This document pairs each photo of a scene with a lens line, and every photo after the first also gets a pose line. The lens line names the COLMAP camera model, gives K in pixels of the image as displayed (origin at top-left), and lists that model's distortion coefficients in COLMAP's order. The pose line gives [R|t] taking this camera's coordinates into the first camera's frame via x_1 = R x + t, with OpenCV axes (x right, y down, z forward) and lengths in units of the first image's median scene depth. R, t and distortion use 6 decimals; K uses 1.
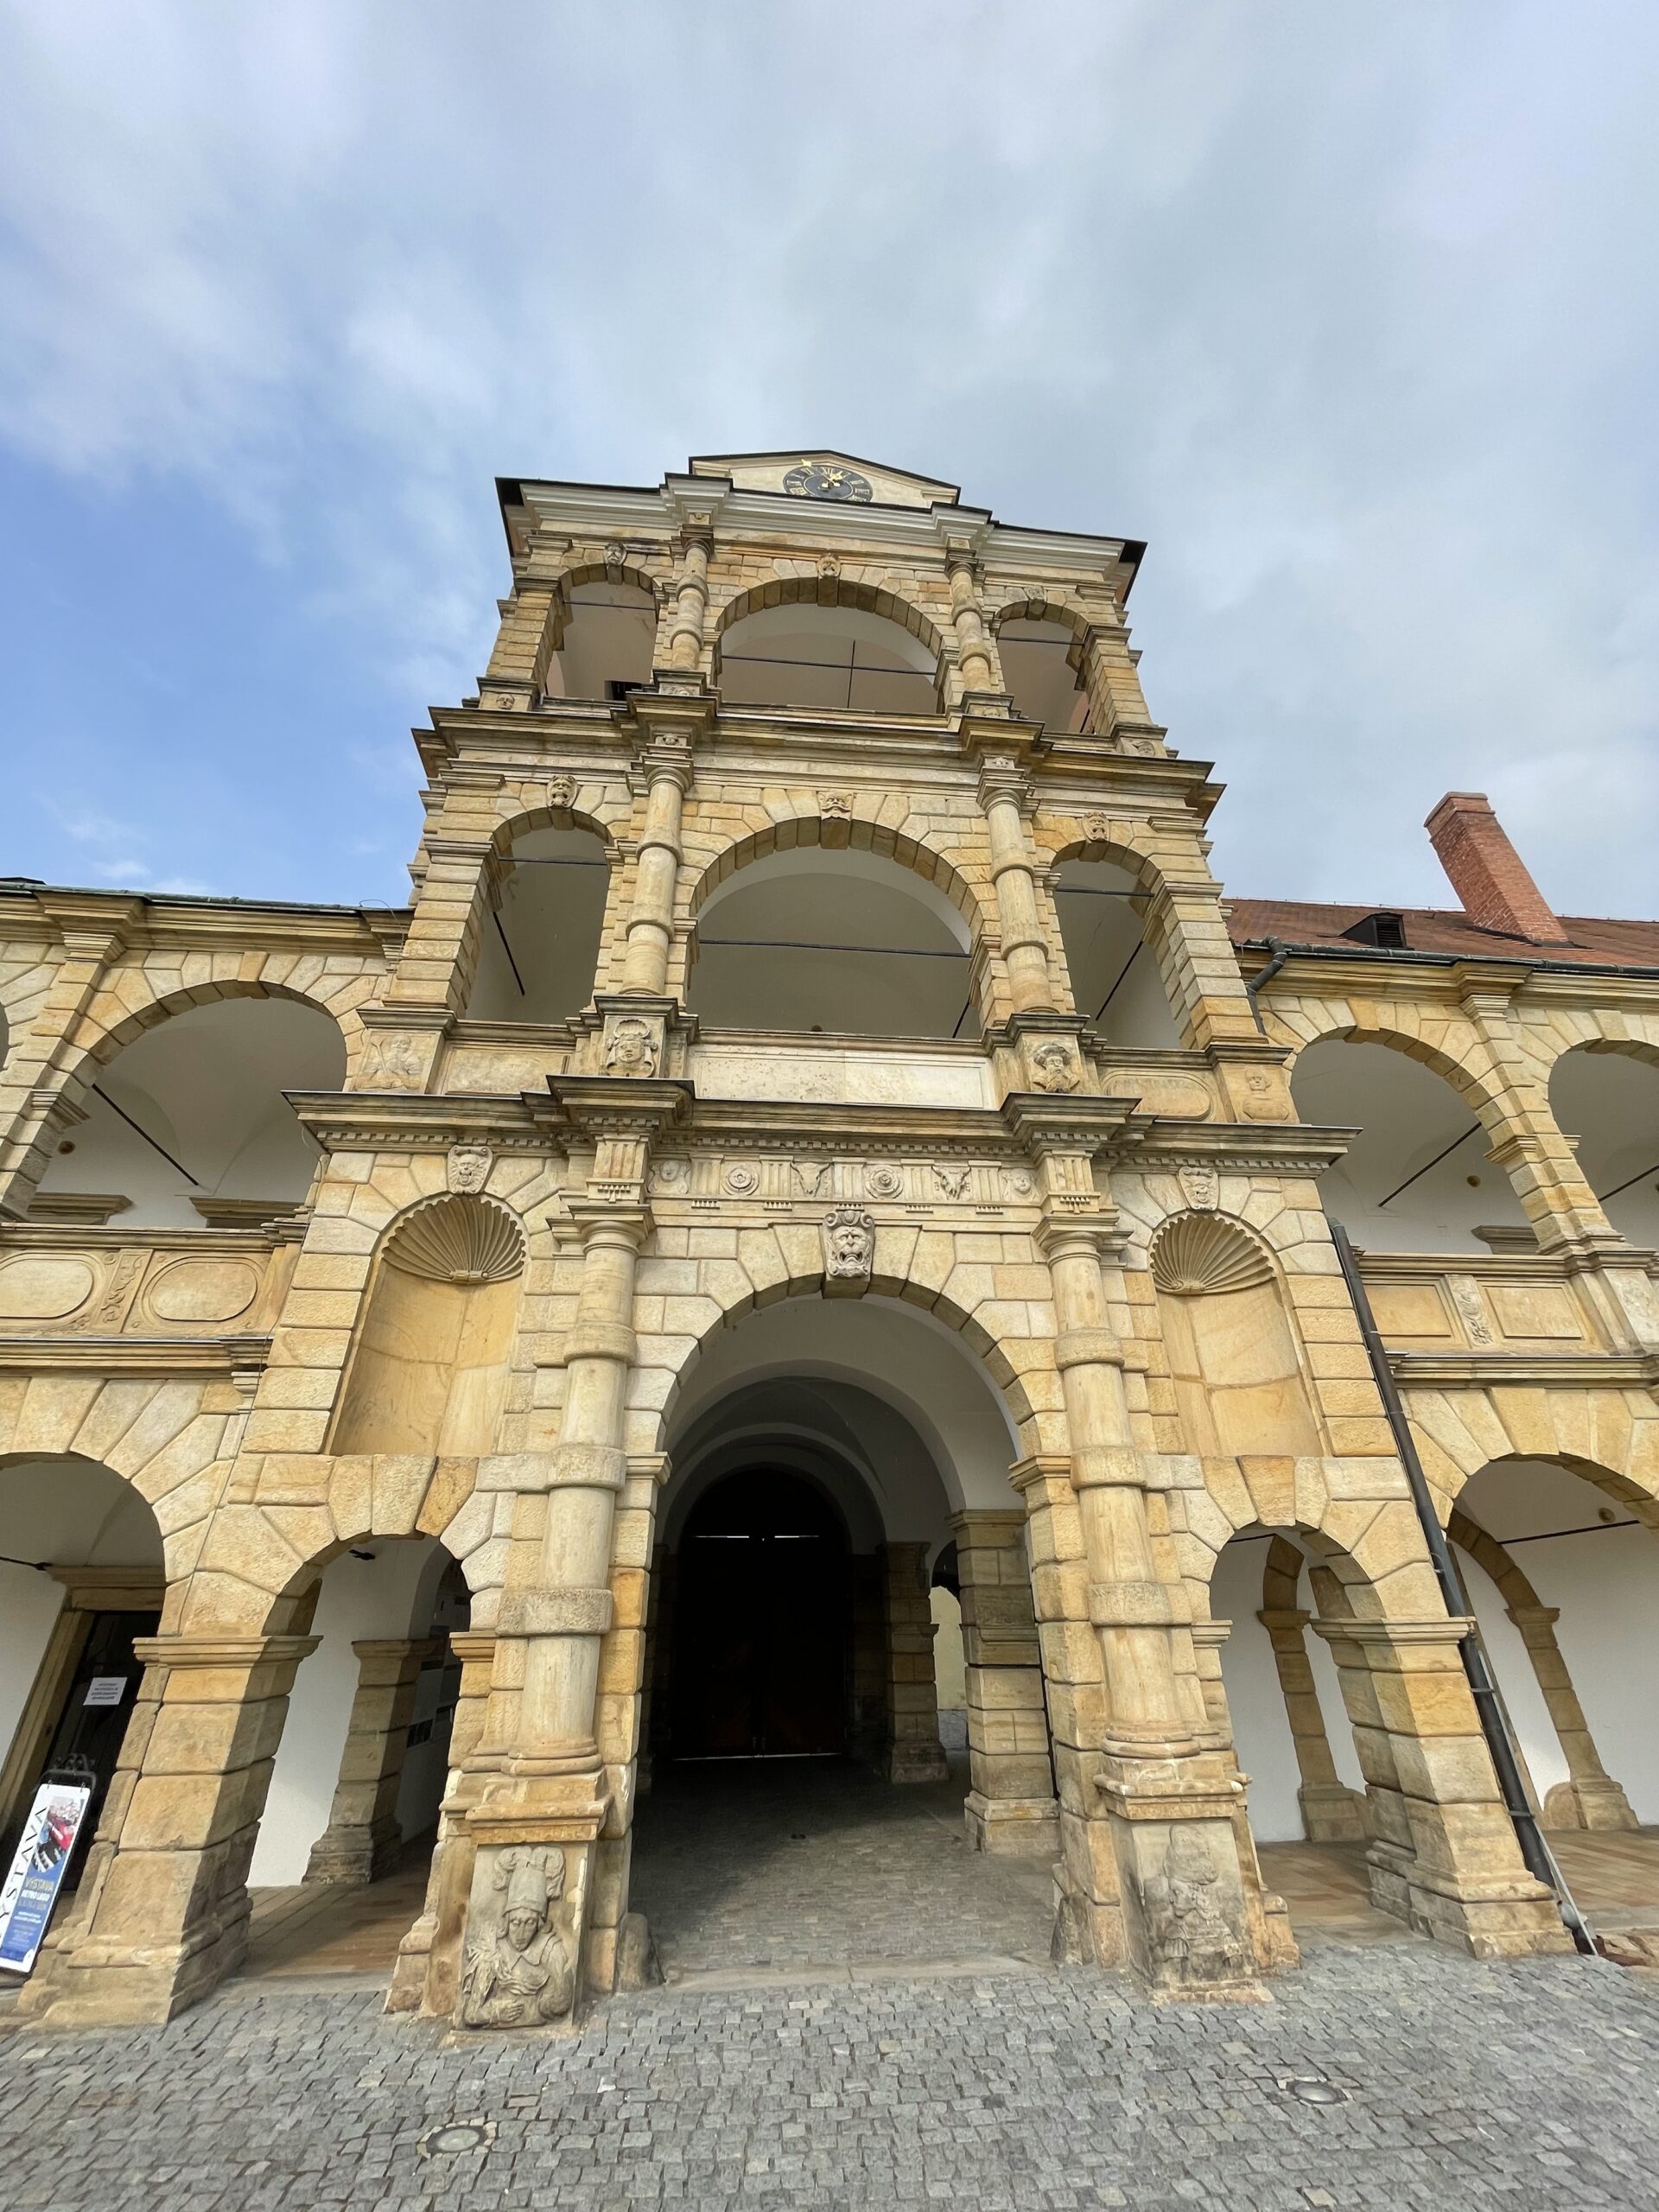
lens RADIAL K [[885.1, 0, 829.5], [0, 885.1, 1106.0], [0, 0, 1]] dist [-0.007544, 0.000419]
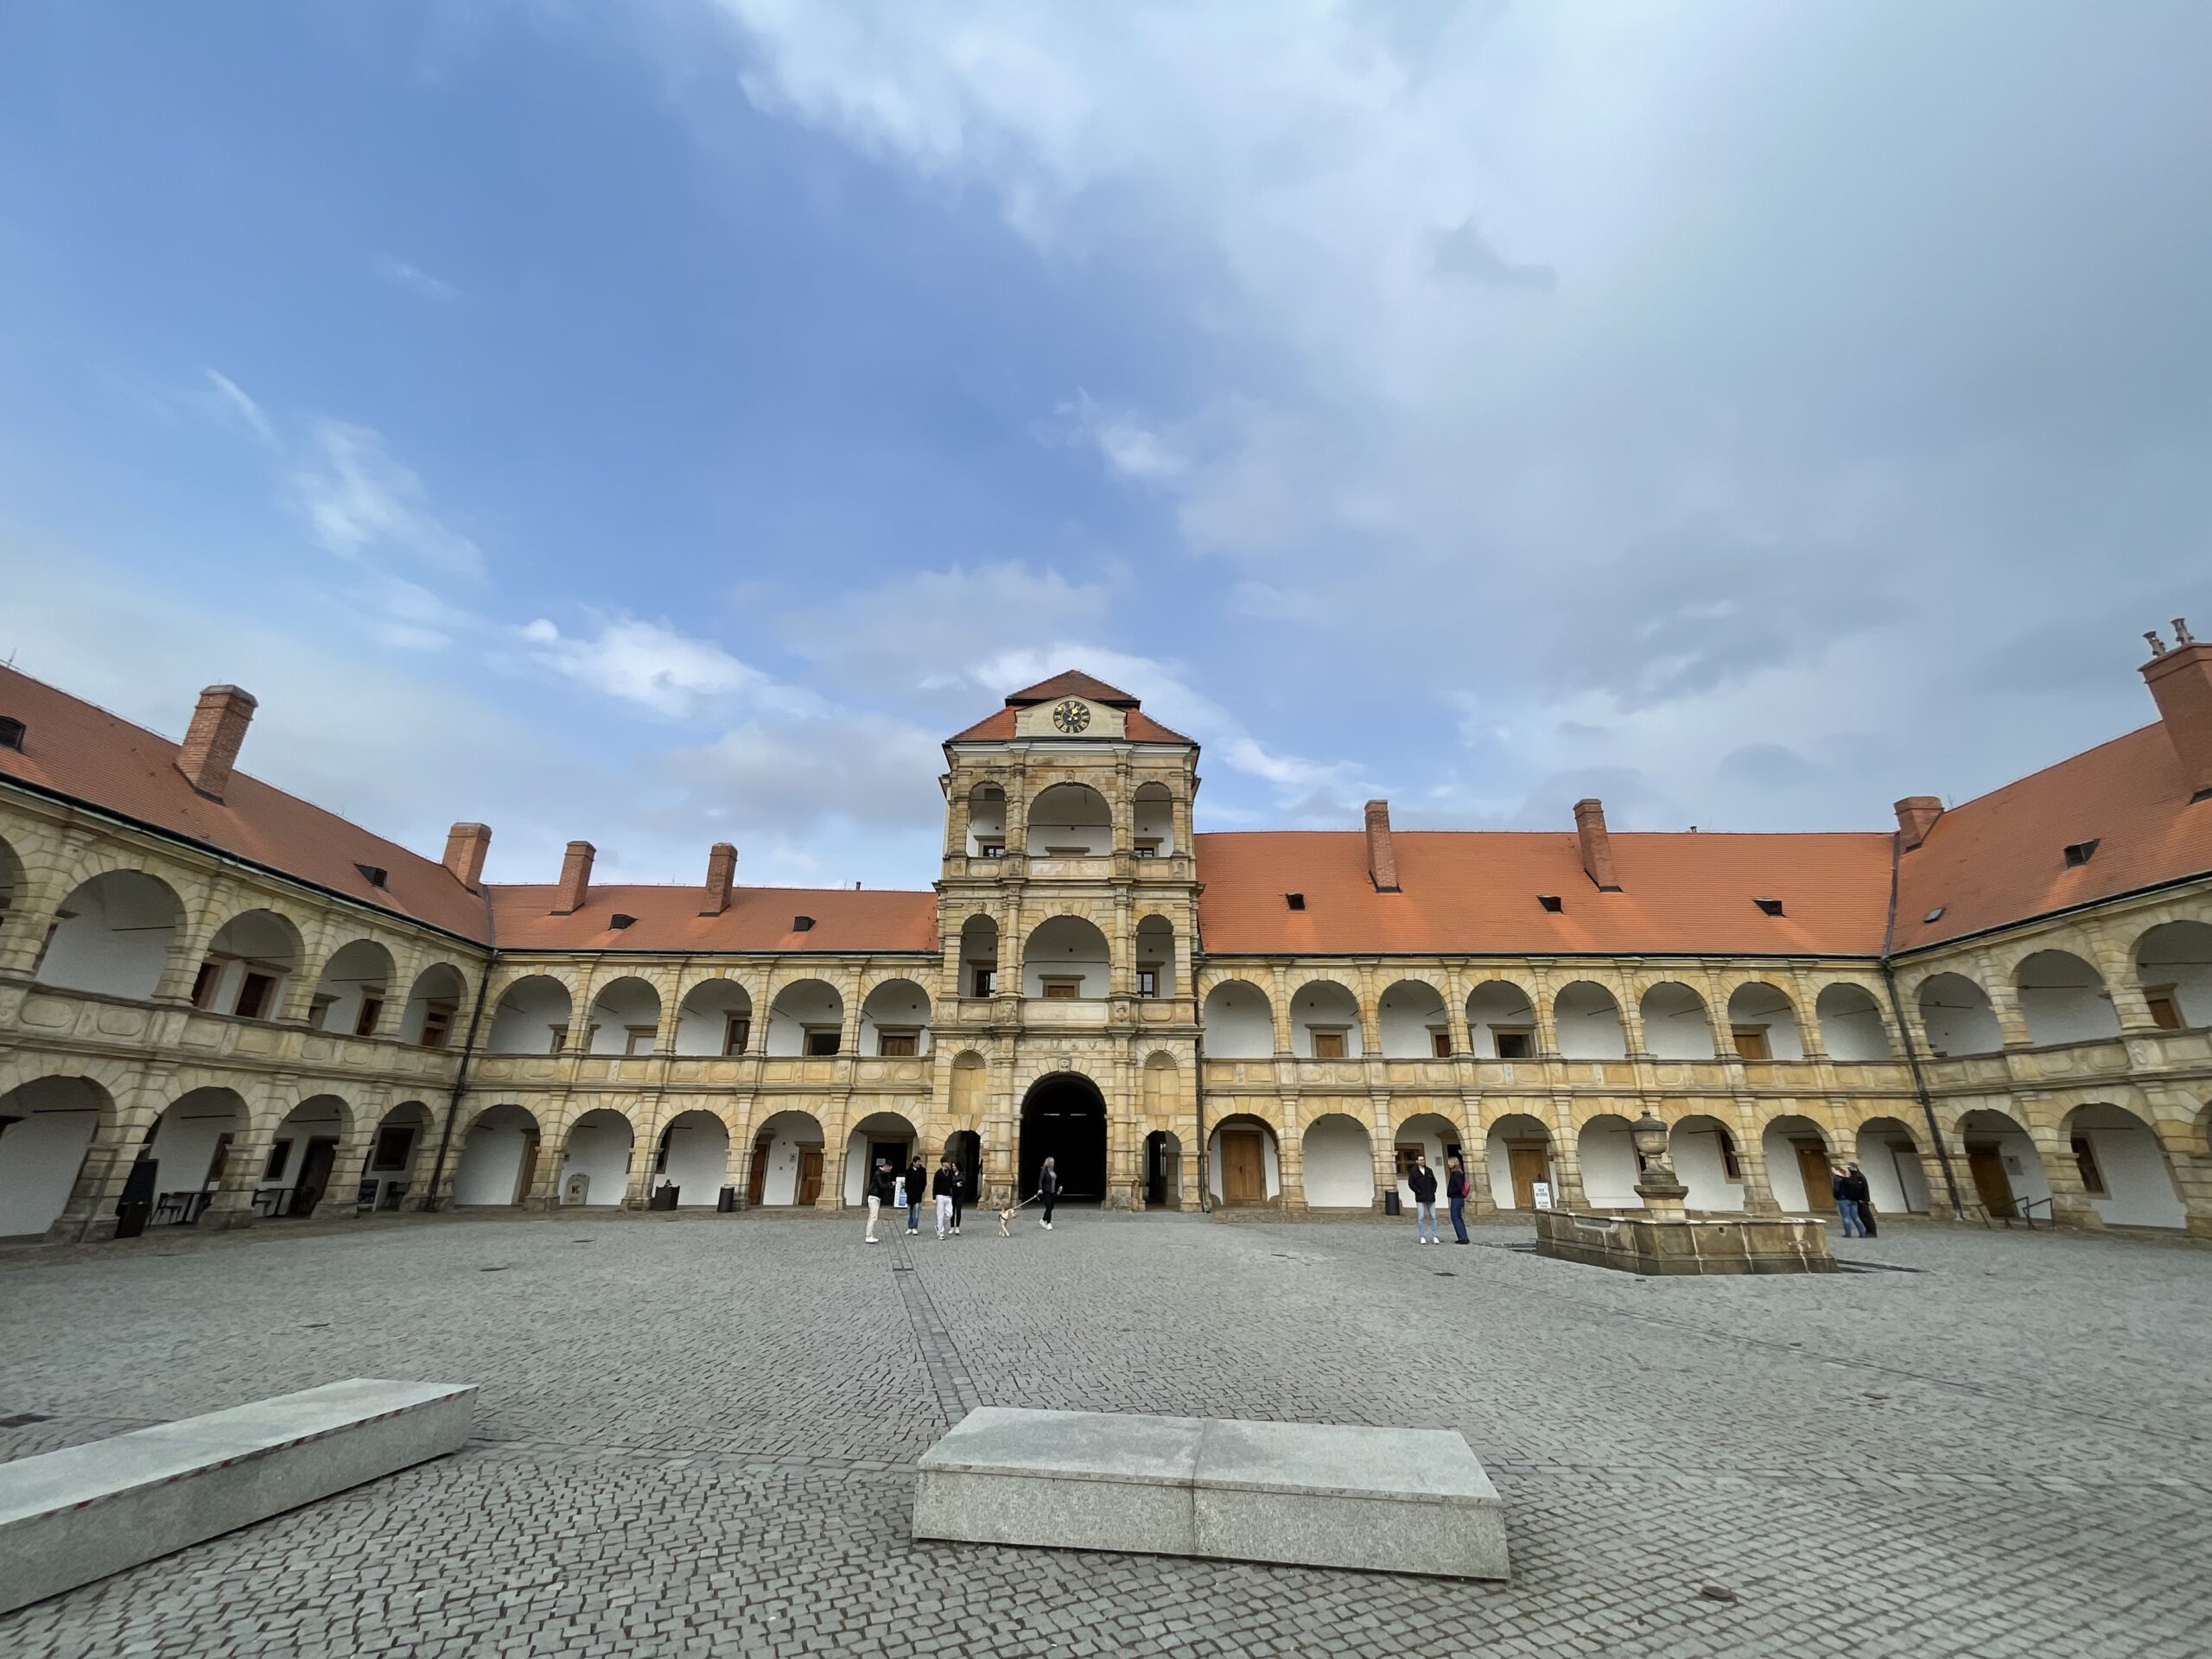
lens RADIAL K [[885.1, 0, 1101.4], [0, 885.1, 824.4], [0, 0, 1]] dist [-0.007544, 0.000419]
pose [[0.995605, -0.013903, -0.092609, 0.557233], [0.030533, 0.983070, 0.180669, -1.578718], [0.088530, -0.182703, 0.979174, -2.638628]]
